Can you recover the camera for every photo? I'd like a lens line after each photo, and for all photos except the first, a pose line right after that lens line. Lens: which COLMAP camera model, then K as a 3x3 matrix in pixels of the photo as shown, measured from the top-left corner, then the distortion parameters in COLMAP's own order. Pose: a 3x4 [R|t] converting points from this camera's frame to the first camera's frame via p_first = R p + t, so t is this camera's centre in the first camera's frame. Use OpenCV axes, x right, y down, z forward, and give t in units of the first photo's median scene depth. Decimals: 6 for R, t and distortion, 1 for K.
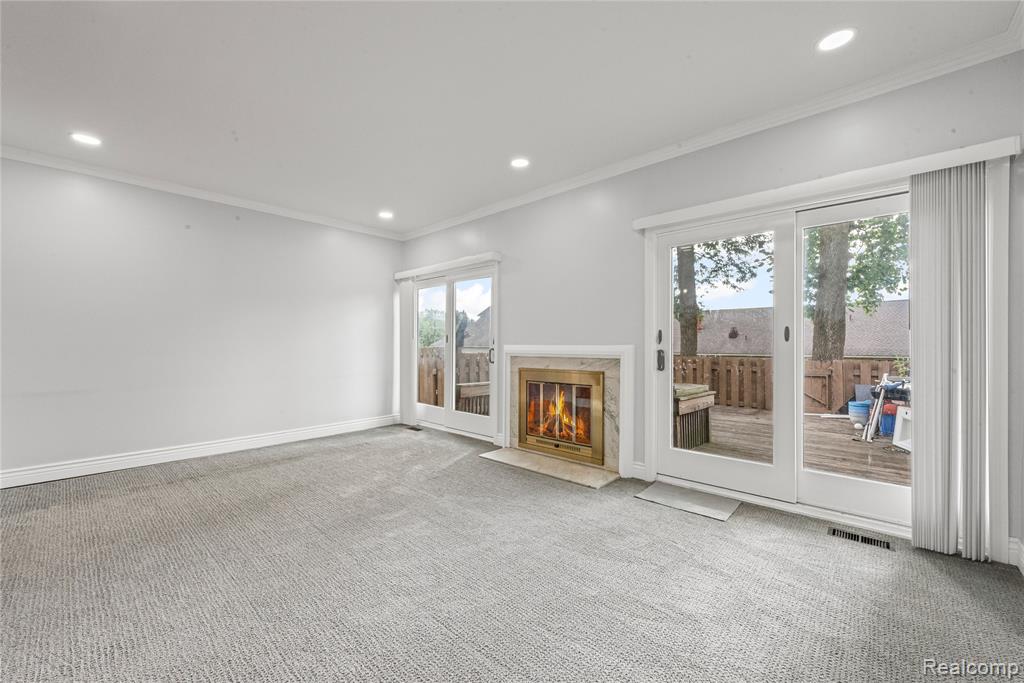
lens RADIAL K [[402.6, 0, 520.7], [0, 402.6, 341.6], [0, 0, 1]] dist [0.001189, -0.001512]
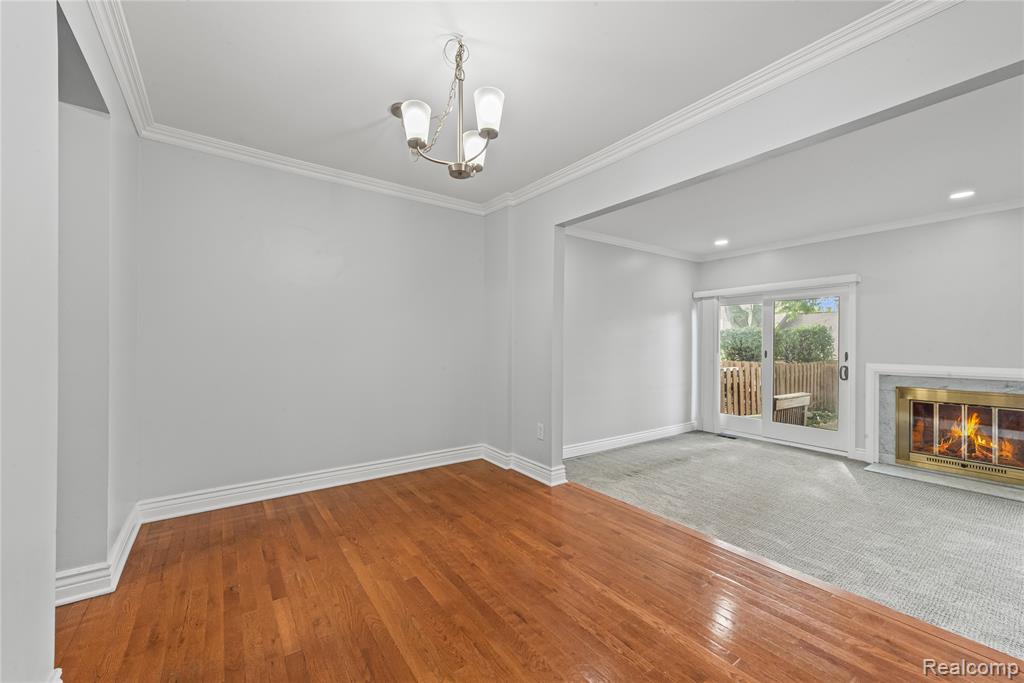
lens RADIAL K [[402.6, 0, 507.5], [0, 402.6, 342.0], [0, 0, 1]] dist [0.001189, -0.001512]
pose [[0.972226, 0.001334, -0.234040, -0.754530], [-0.000270, 0.999989, 0.004577, -0.055614], [0.234044, -0.004386, 0.972216, -0.242836]]
